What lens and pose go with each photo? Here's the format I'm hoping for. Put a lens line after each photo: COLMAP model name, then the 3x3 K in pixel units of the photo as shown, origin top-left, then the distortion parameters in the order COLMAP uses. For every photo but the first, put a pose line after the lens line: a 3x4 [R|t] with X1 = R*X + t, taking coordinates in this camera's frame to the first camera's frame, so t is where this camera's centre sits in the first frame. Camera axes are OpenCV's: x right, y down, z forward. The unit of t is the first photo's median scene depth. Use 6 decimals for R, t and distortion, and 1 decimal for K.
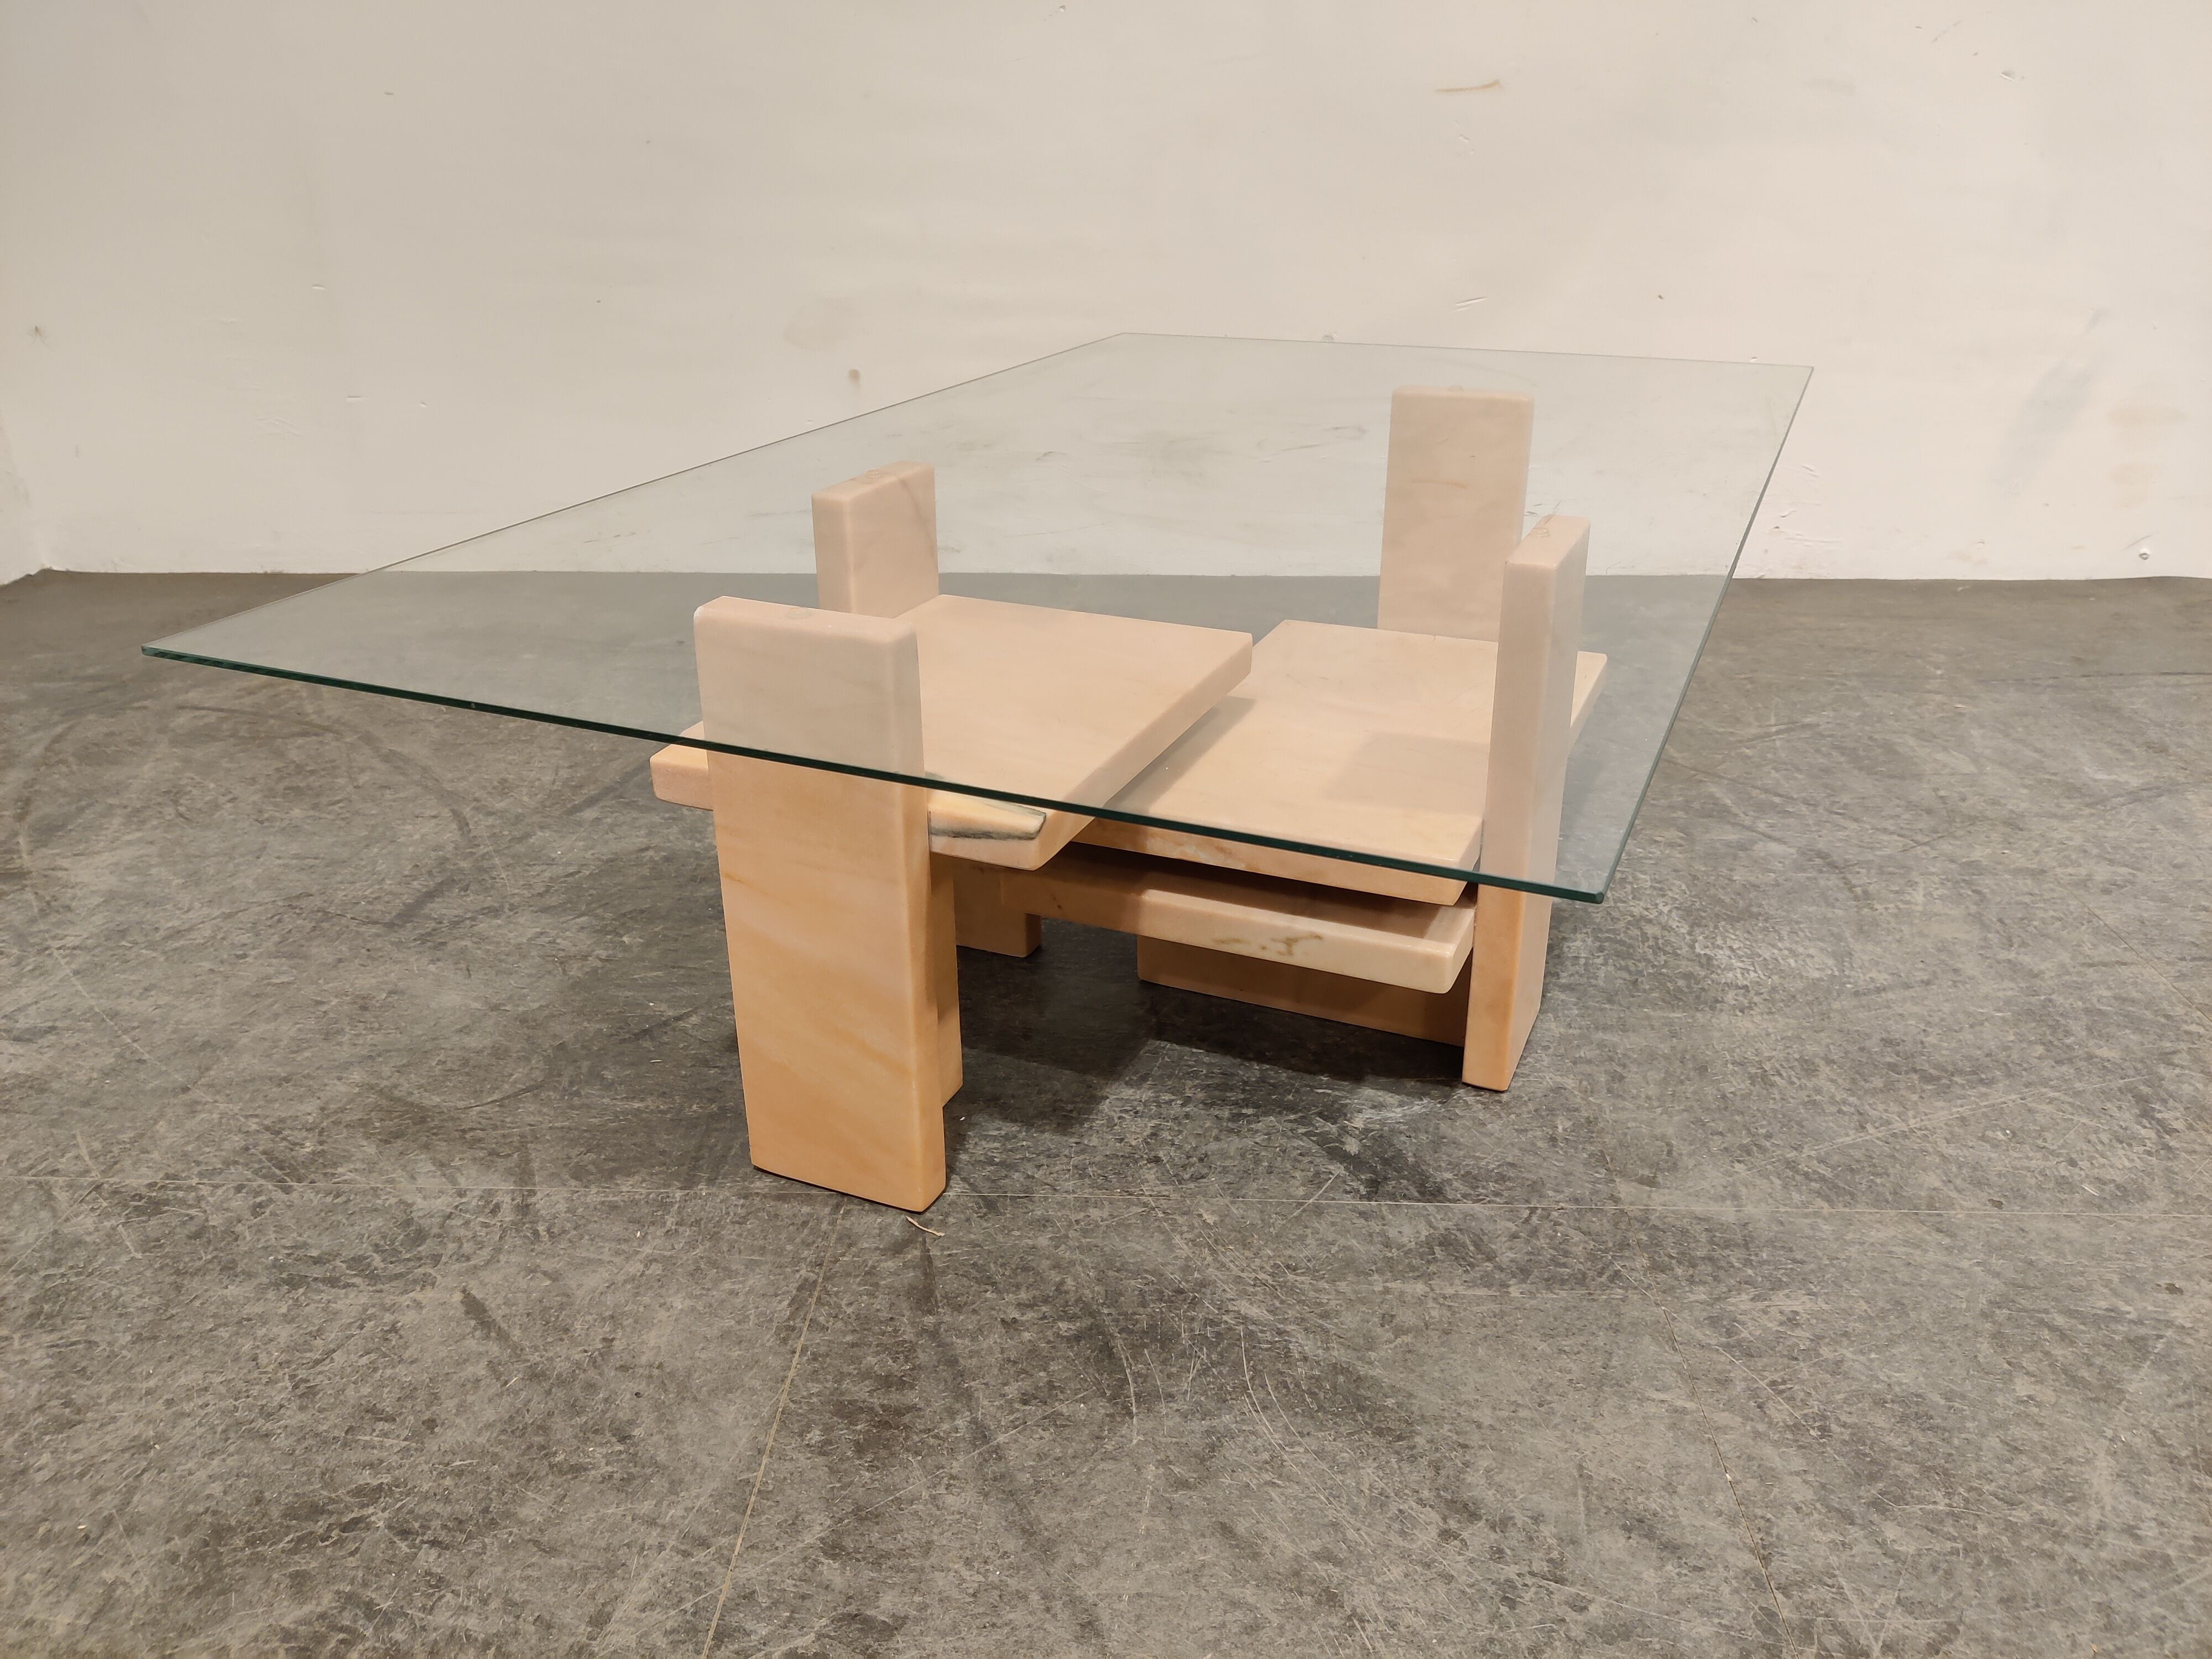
lens RADIAL K [[1693.9, 0, 1112.5], [0, 1693.9, 814.9], [0, 0, 1]] dist [-0.003438, -0.009544]
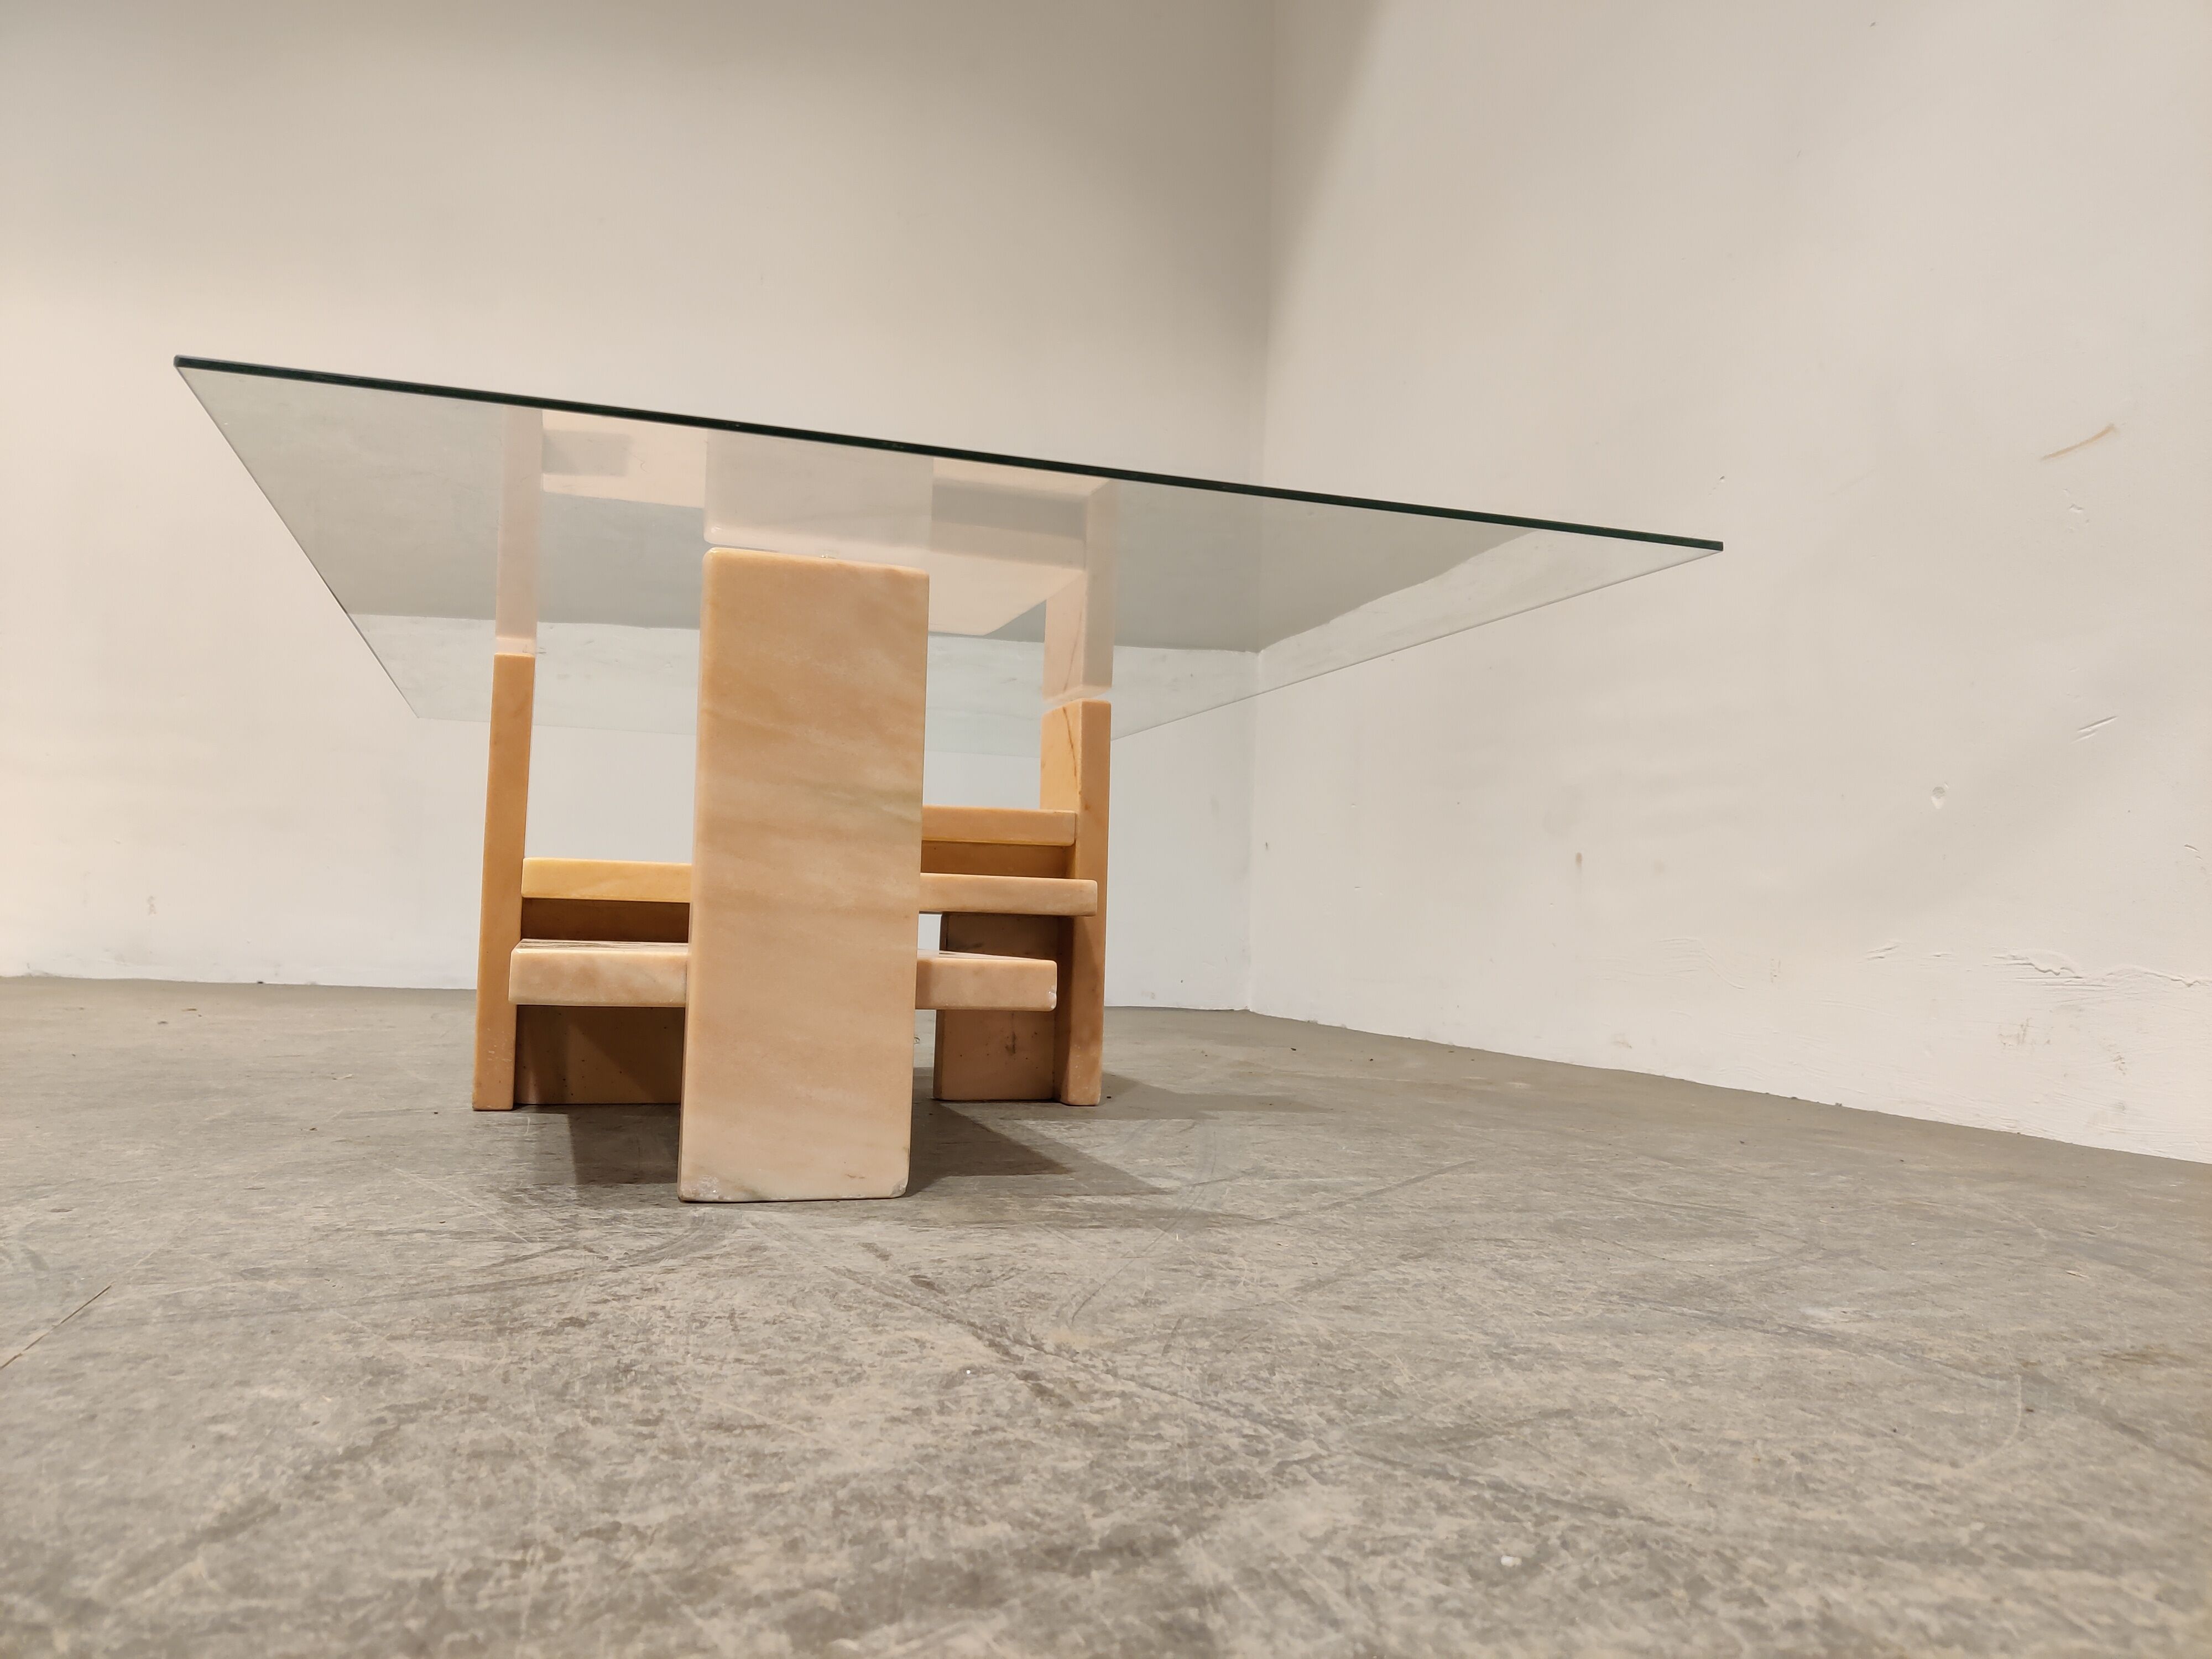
lens RADIAL K [[1693.9, 0, 1096.4], [0, 1693.9, 838.1], [0, 0, 1]] dist [-0.003438, -0.009544]
pose [[0.318562, -0.033319, -0.947316, 1.605180], [-0.409370, 0.896543, -0.169195, 0.032470], [0.854947, 0.441702, 0.271964, 1.107847]]
